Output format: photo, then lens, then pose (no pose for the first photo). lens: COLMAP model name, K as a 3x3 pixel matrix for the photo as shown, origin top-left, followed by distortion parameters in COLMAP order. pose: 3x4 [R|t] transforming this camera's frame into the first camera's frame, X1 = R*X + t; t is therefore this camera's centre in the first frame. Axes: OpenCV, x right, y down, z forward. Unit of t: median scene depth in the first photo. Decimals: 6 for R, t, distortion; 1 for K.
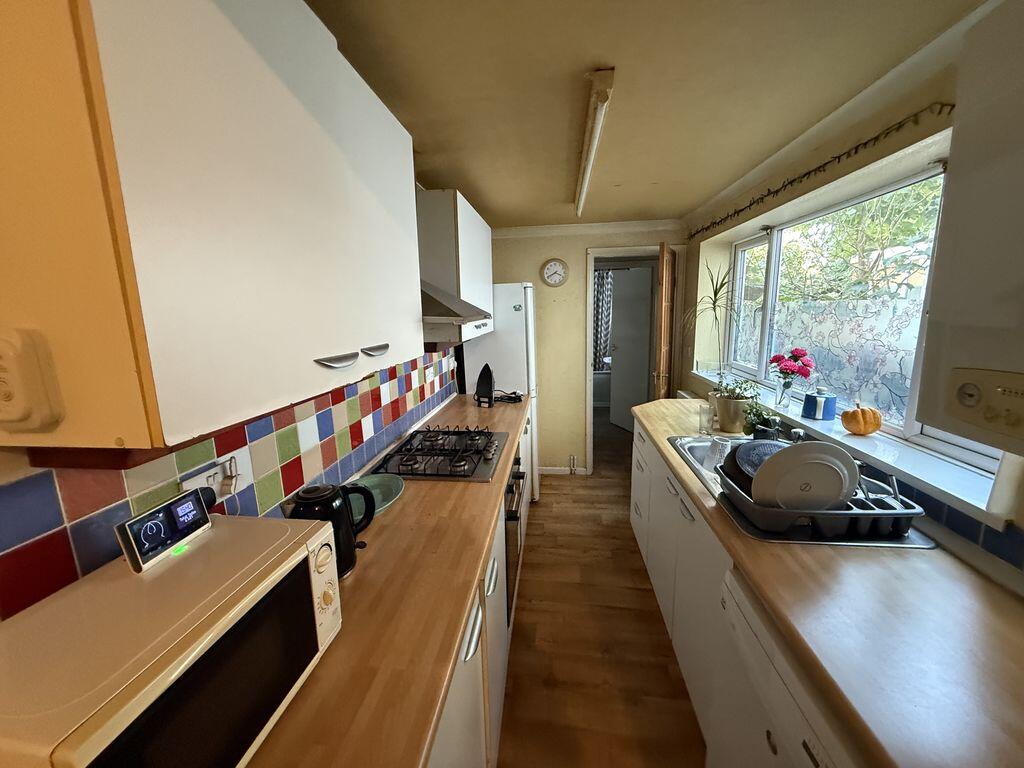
lens RADIAL K [[406.9, 0, 508.4], [0, 406.9, 383.8], [0, 0, 1]] dist [-0.000787, -0.000134]
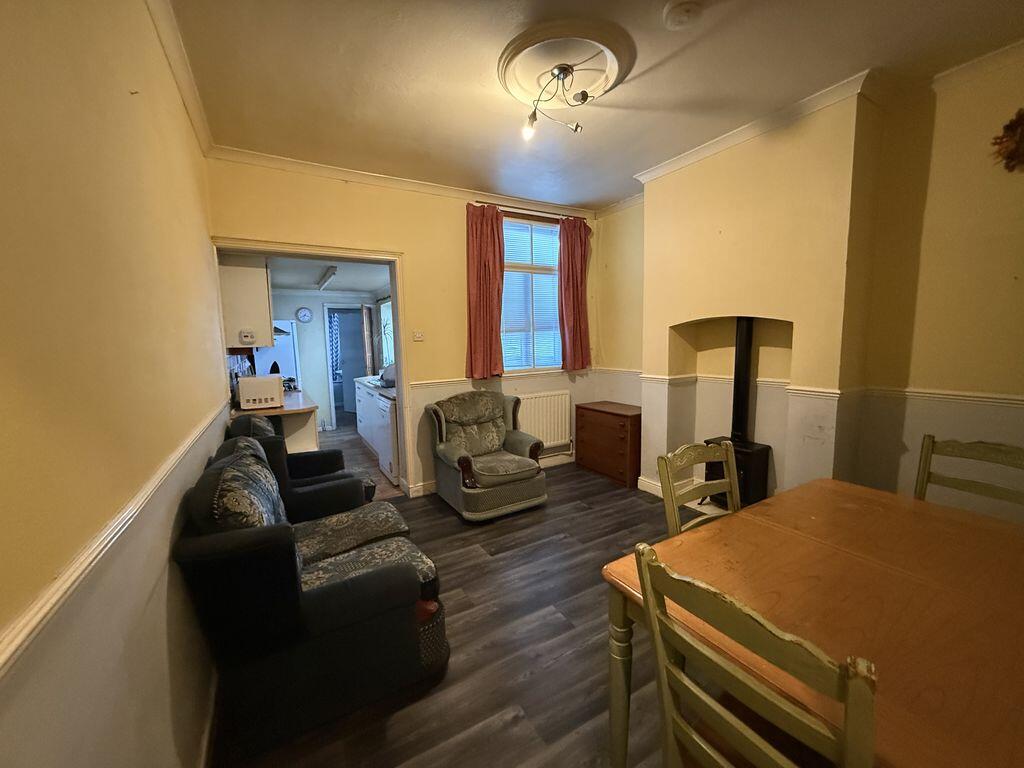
lens RADIAL K [[410.7, 0, 523.7], [0, 410.7, 385.3], [0, 0, 1]] dist [0.000223, 0.000009]
pose [[0.793613, -0.058206, 0.605632, -0.240511], [0.107281, 0.993204, -0.045126, 0.227961], [-0.598890, 0.100785, 0.794464, -1.018542]]
